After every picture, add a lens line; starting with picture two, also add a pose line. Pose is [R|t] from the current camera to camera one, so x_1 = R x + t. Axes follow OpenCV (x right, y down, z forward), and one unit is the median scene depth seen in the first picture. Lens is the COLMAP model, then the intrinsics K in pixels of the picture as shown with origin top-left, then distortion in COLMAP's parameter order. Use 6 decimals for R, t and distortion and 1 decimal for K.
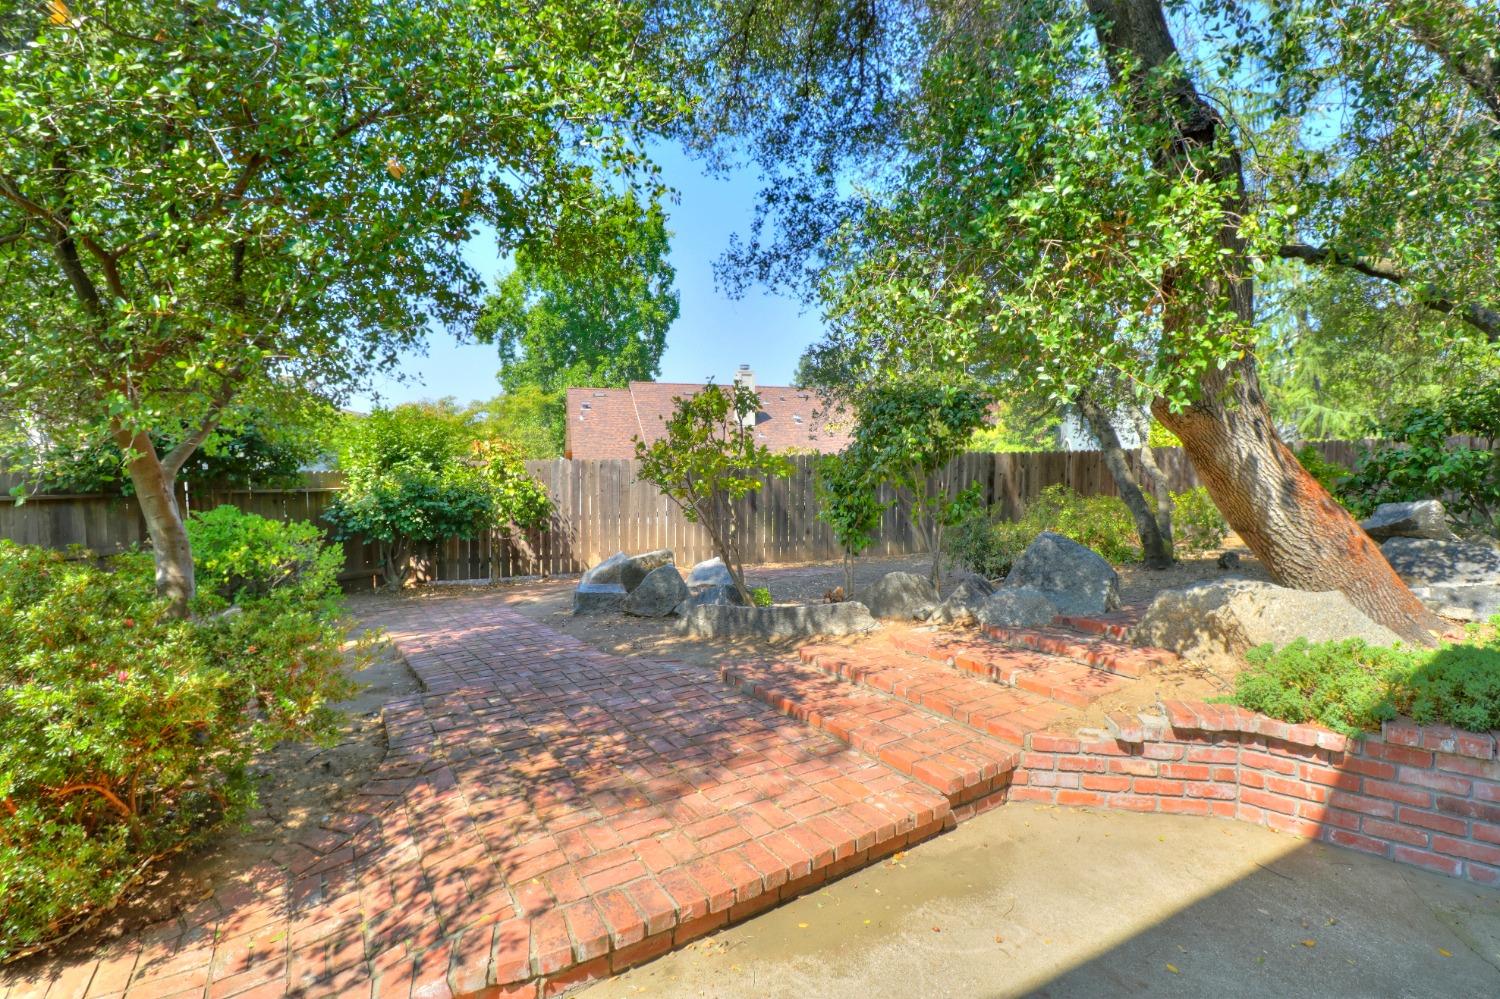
lens RADIAL K [[713.5, 0, 749.5], [0, 713.5, 540.9], [0, 0, 1]] dist [-0.021823, 0.000254]
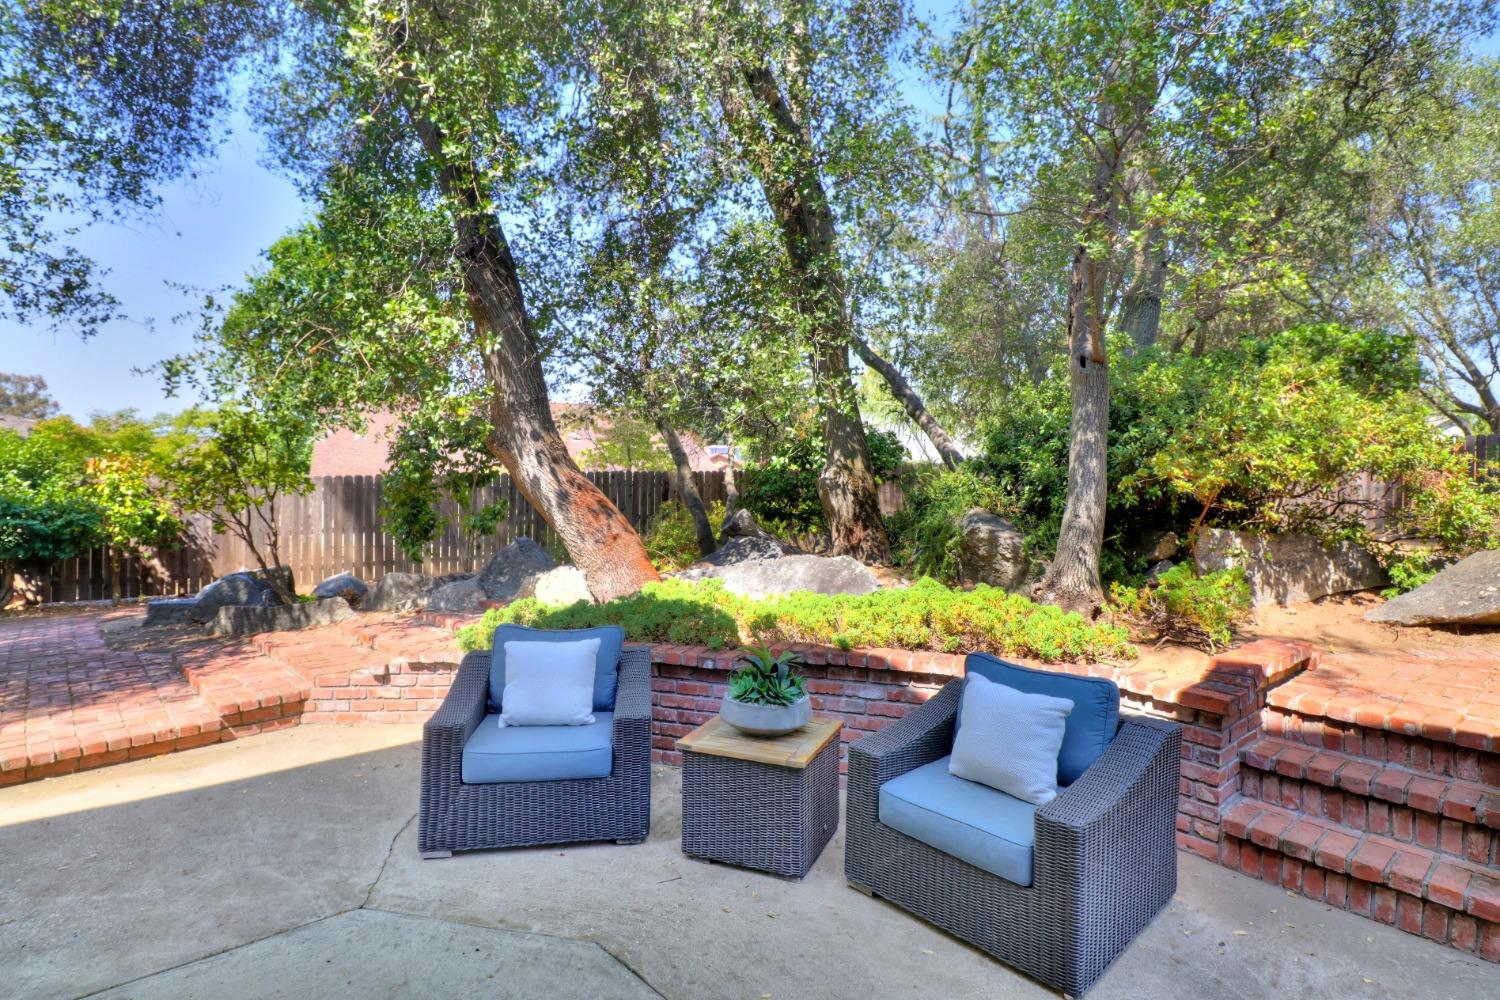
lens RADIAL K [[713.5, 0, 749.5], [0, 713.5, 541.4], [0, 0, 1]] dist [-0.021823, 0.000254]
pose [[0.971997, -0.011573, 0.234707, 0.484399], [0.019223, 0.999355, -0.030330, 0.038121], [-0.234205, 0.033993, 0.971593, -0.296930]]
